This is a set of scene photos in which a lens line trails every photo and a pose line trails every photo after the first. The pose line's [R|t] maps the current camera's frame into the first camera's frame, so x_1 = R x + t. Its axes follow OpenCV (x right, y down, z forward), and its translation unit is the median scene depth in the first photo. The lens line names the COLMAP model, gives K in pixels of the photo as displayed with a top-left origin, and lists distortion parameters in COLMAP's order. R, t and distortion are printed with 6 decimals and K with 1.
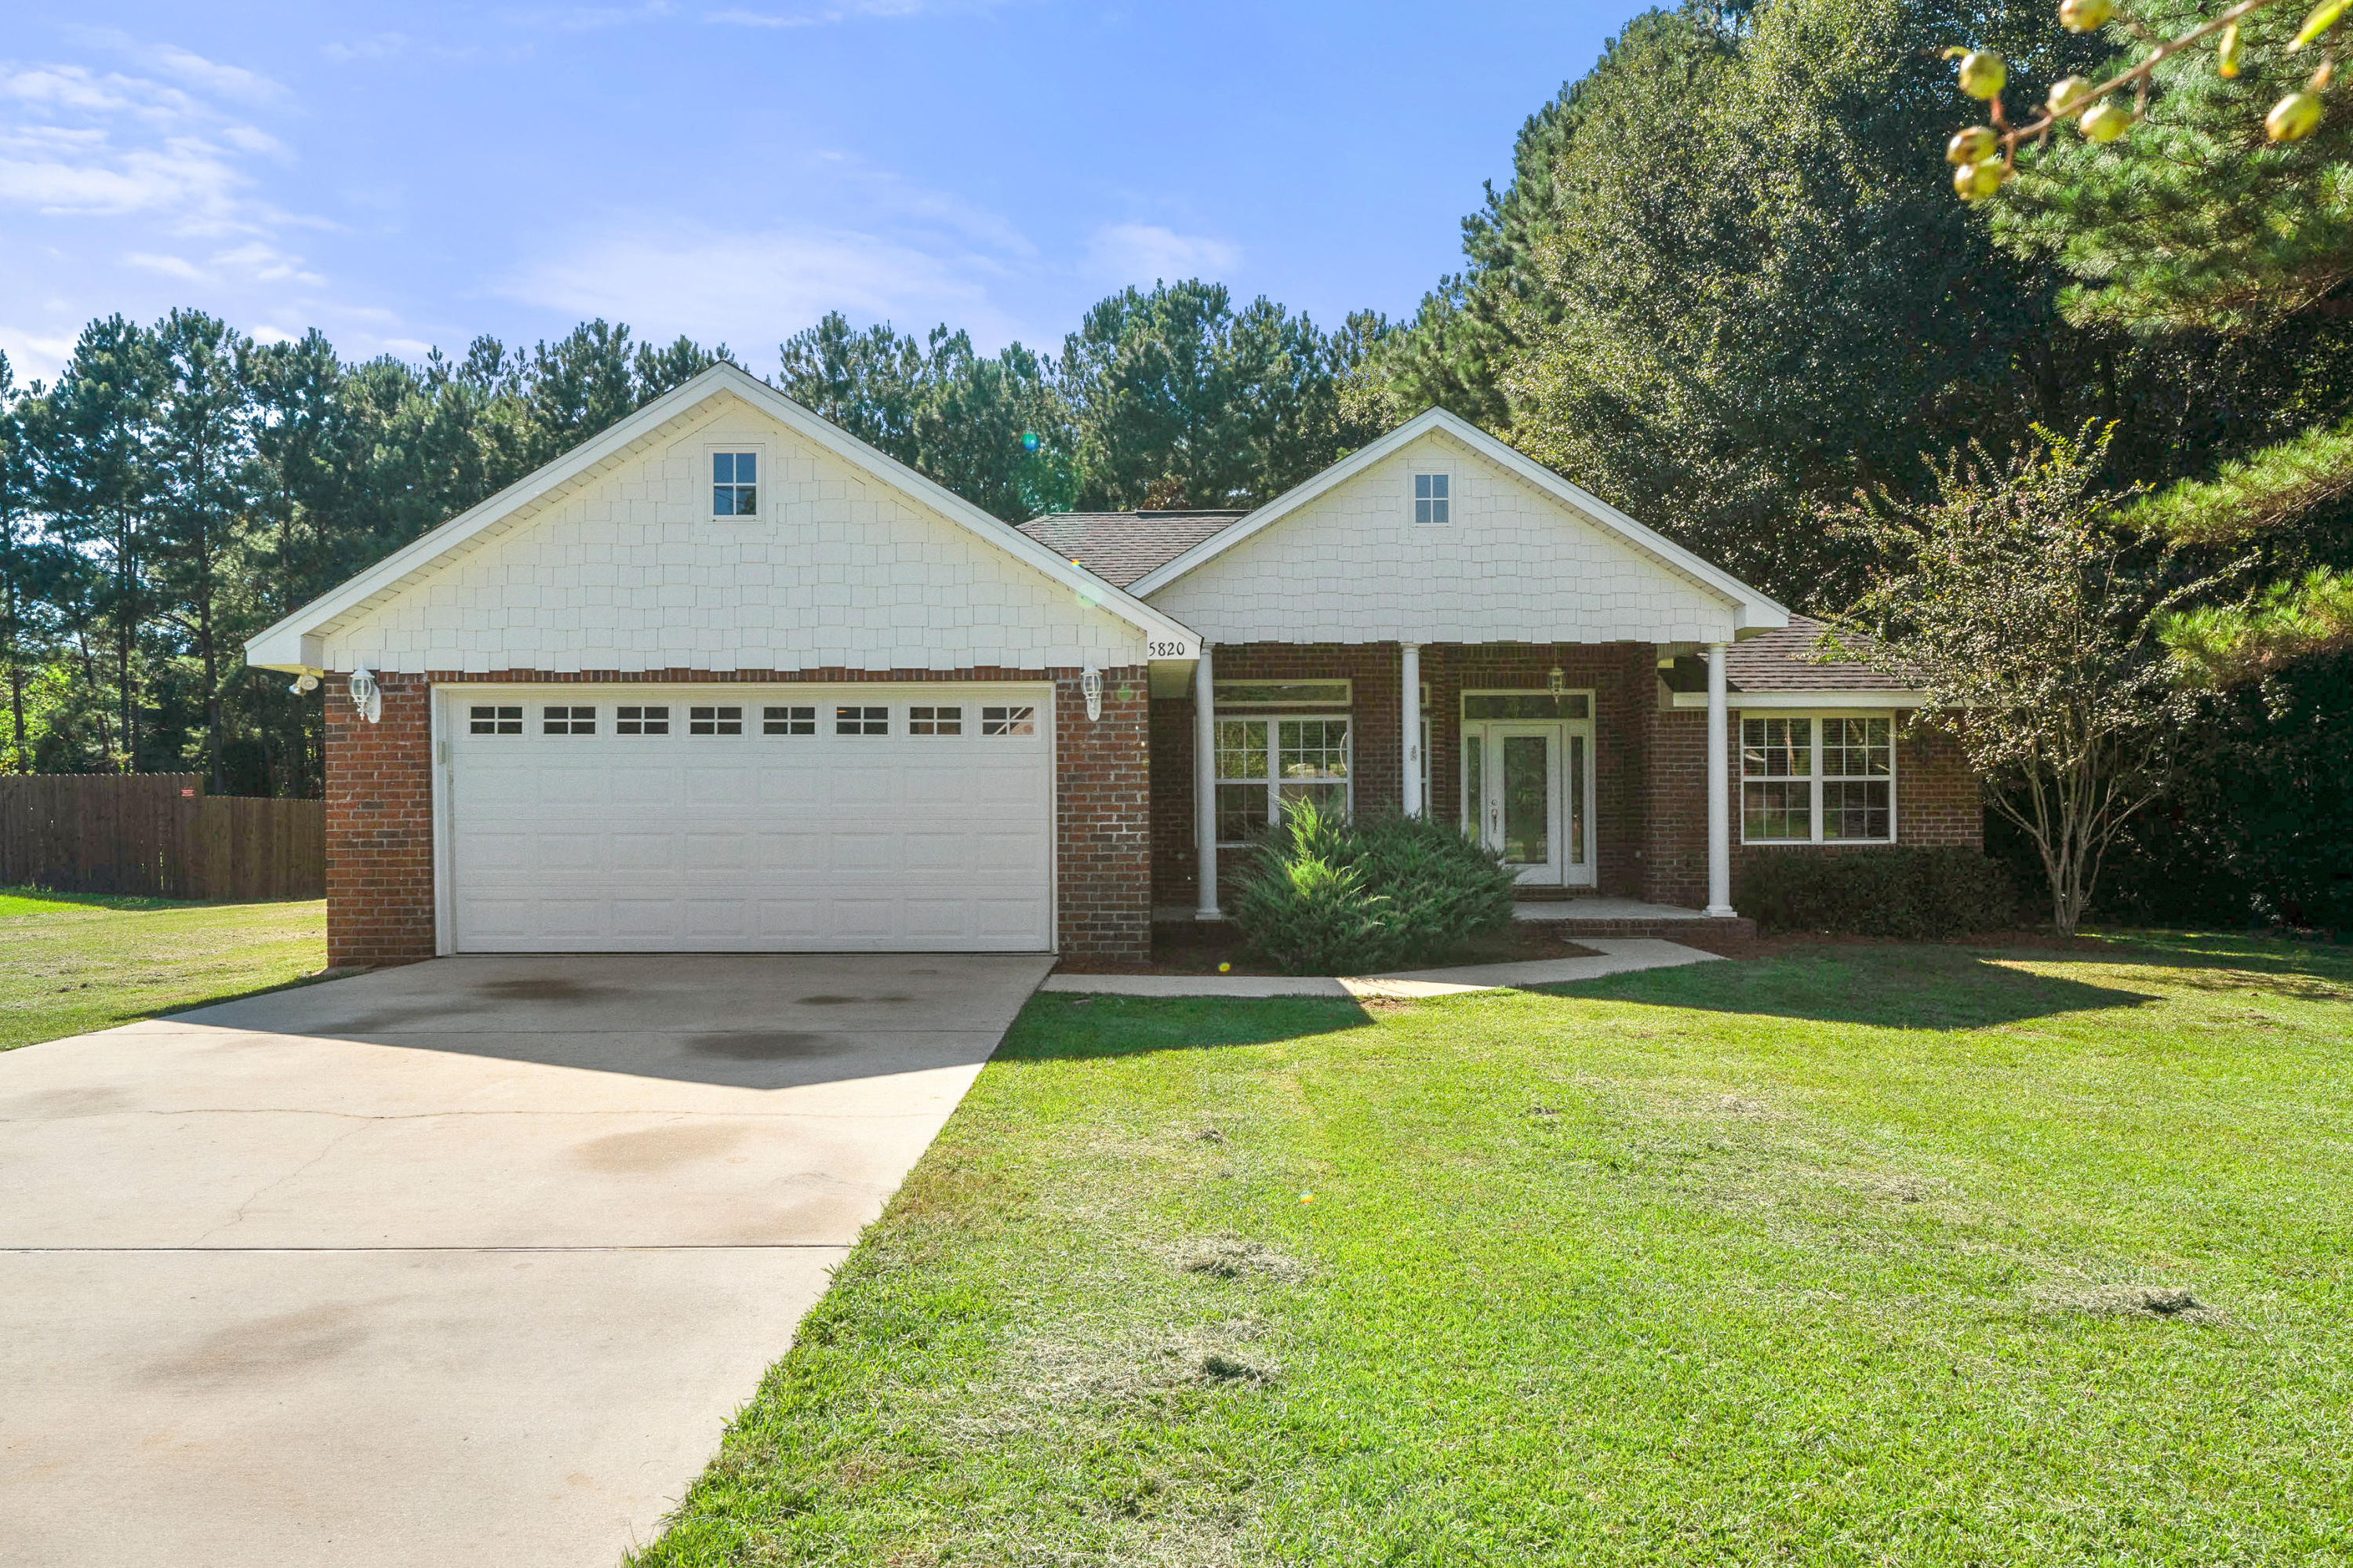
lens RADIAL K [[1417.4, 0, 1176.5], [0, 1417.4, 784.0], [0, 0, 1]] dist [0.002075, 0.002552]
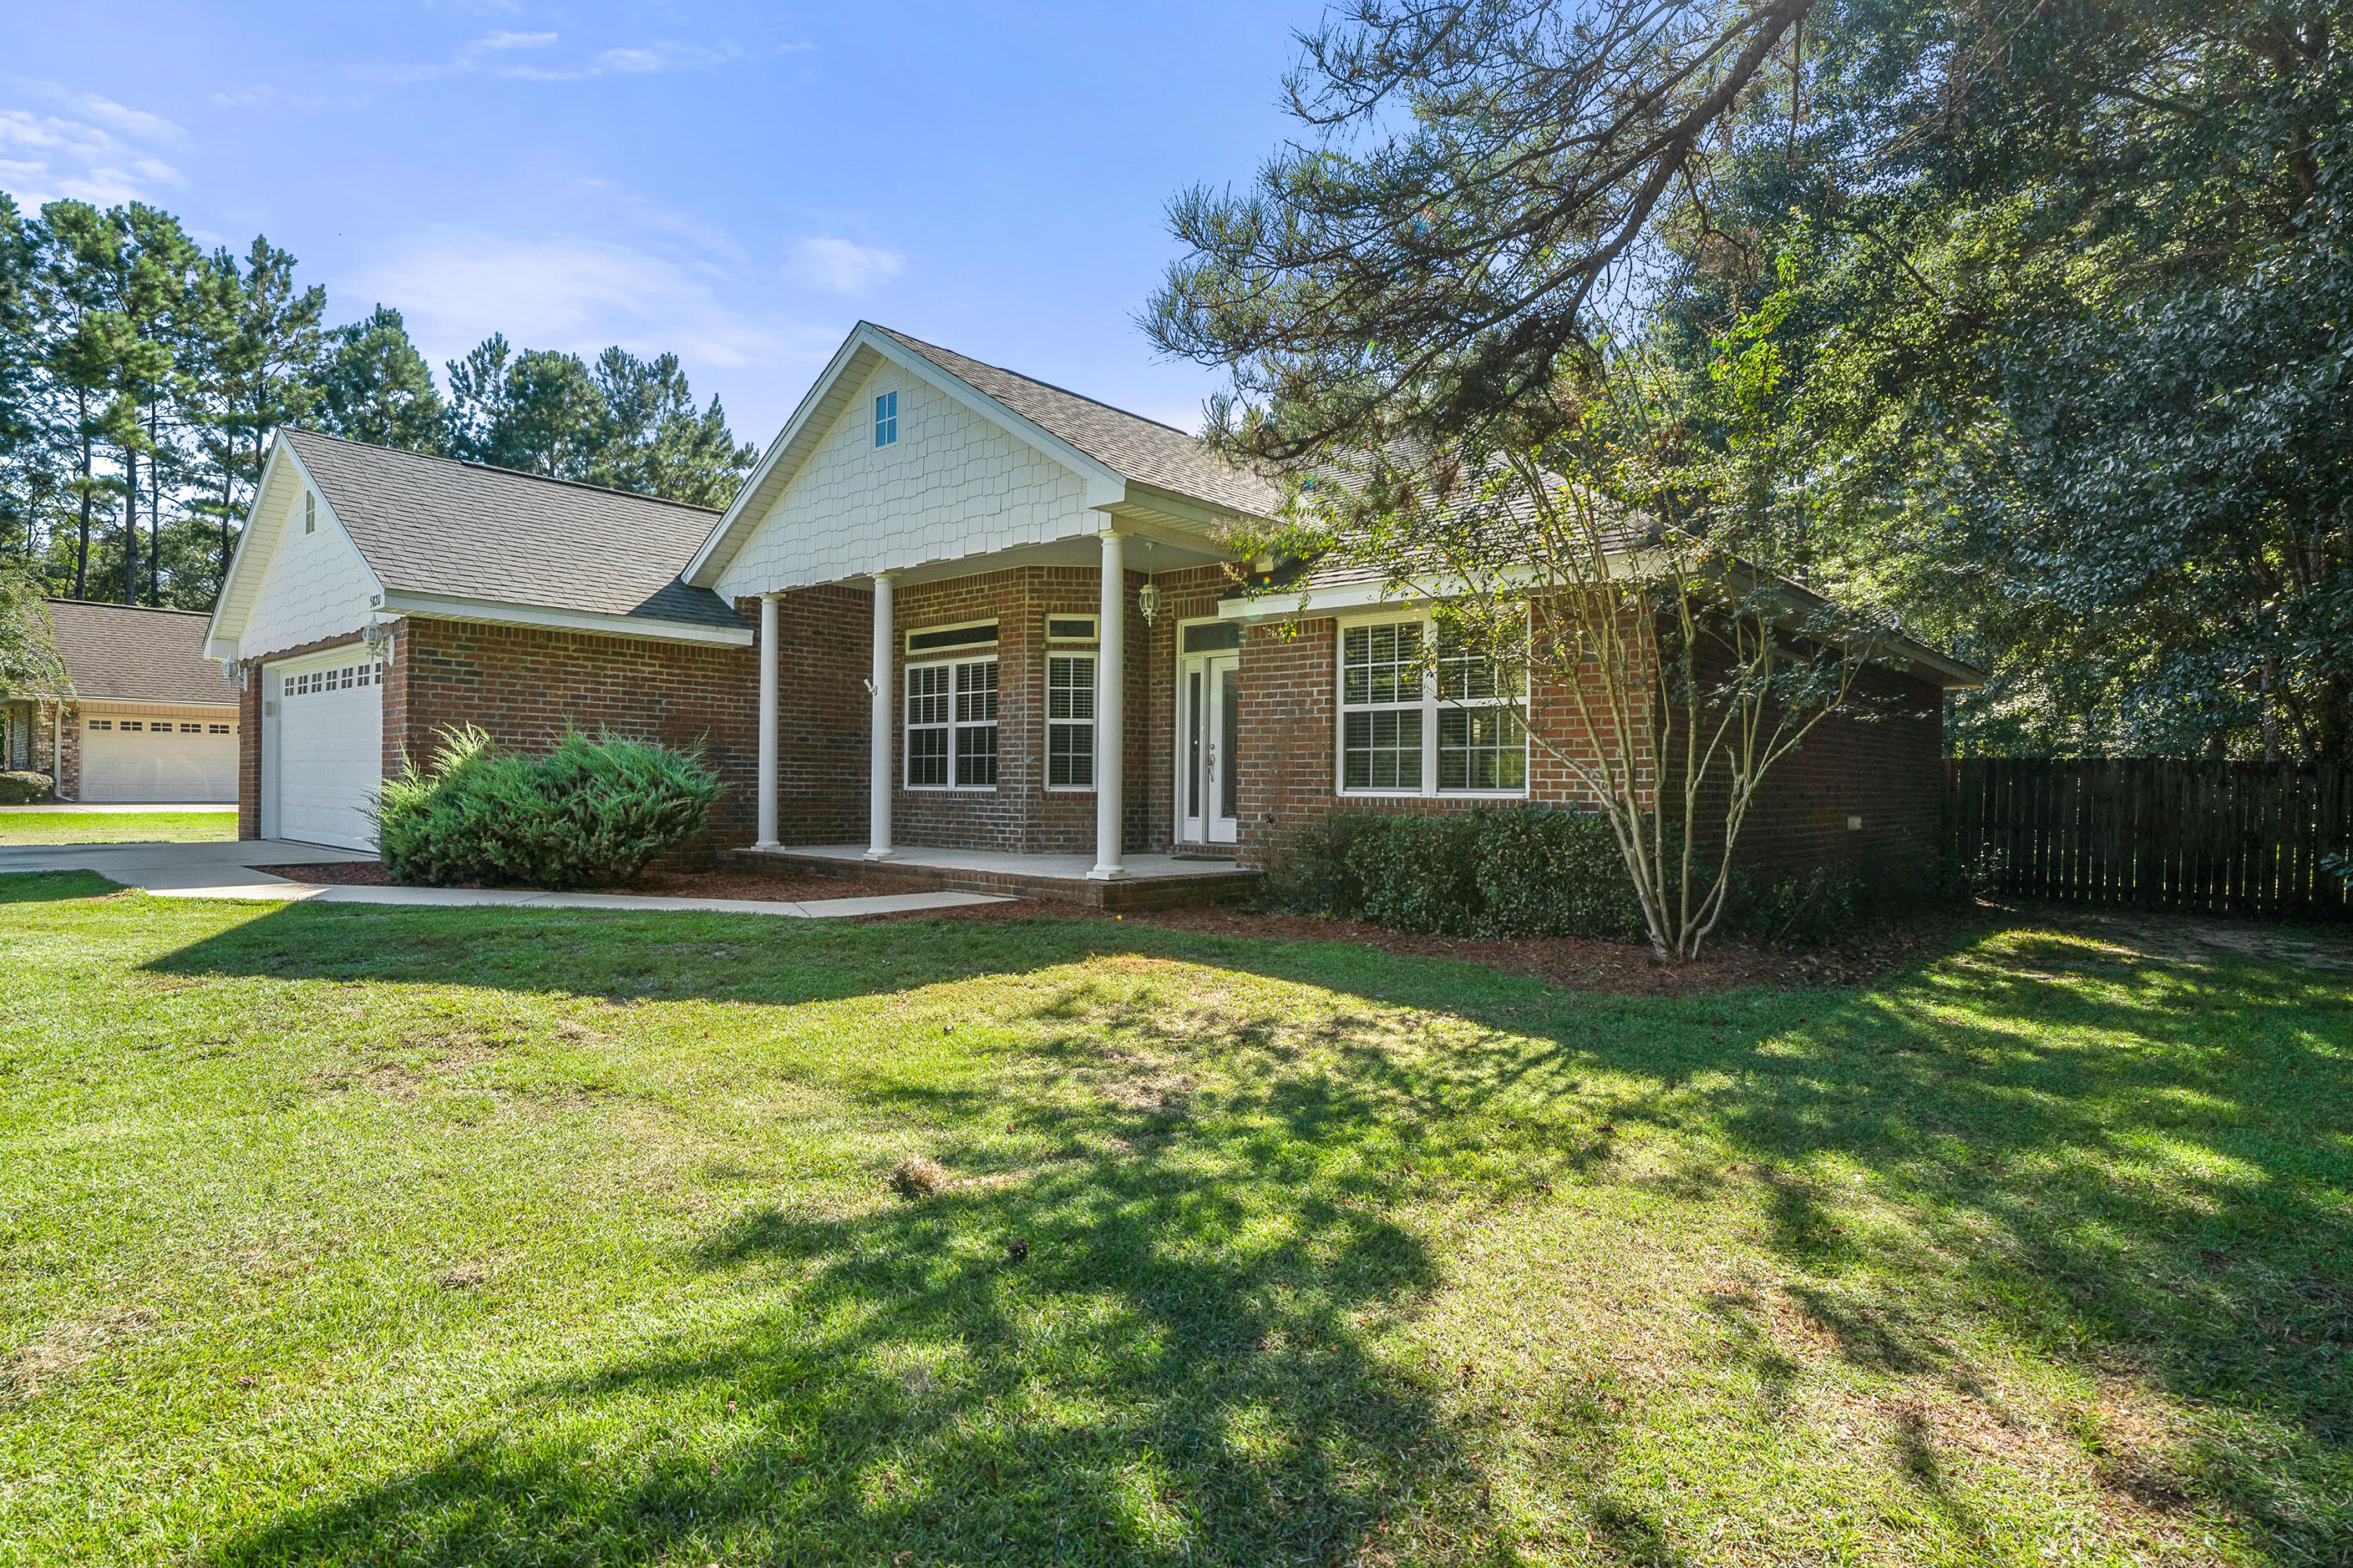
lens RADIAL K [[1248.6, 0, 1176.5], [0, 1248.6, 784.0], [0, 0, 1]] dist [-0.002712, -0.001386]
pose [[0.735003, 0.008882, -0.678006, 0.267695], [-0.002739, 0.999945, 0.010130, 0.010203], [0.678059, -0.005588, 0.734987, 0.155408]]
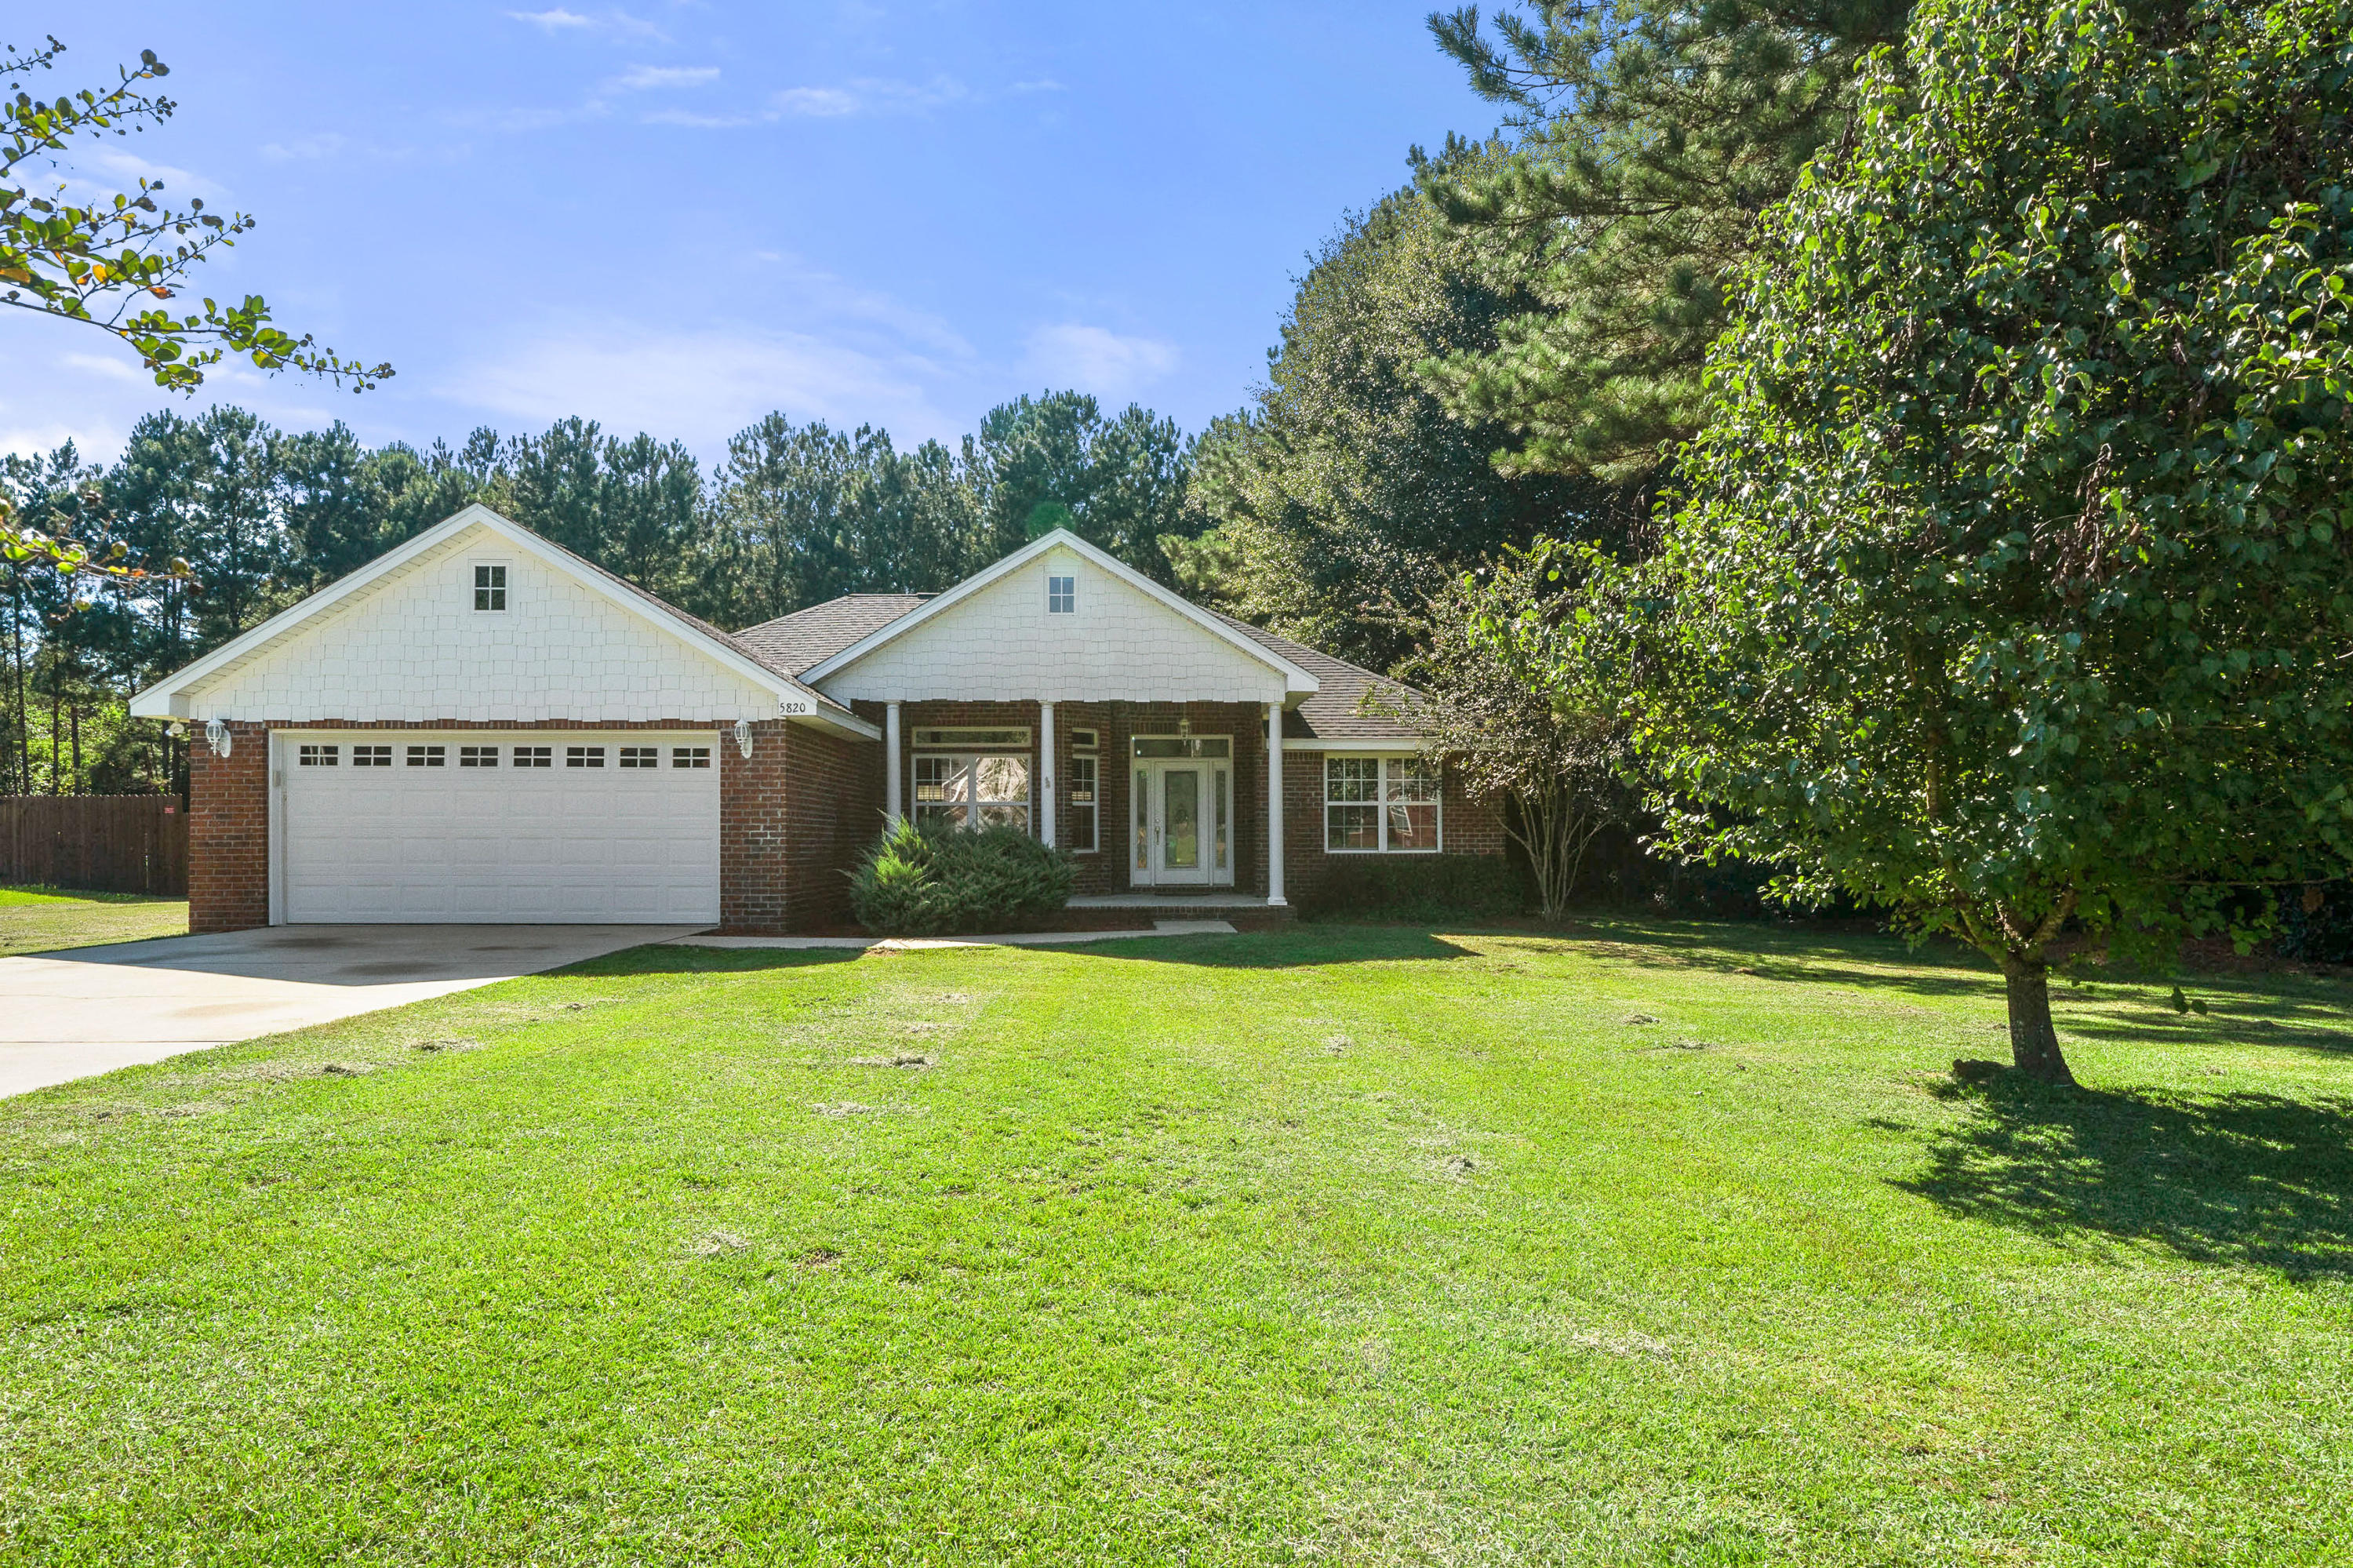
lens RADIAL K [[1248.6, 0, 1176.5], [0, 1248.6, 784.0], [0, 0, 1]] dist [-0.002712, -0.001386]
pose [[0.999697, 0.004566, 0.024204, 0.078703], [-0.004053, 0.999766, -0.021227, 0.001262], [-0.024296, 0.021123, 0.999482, -0.057237]]
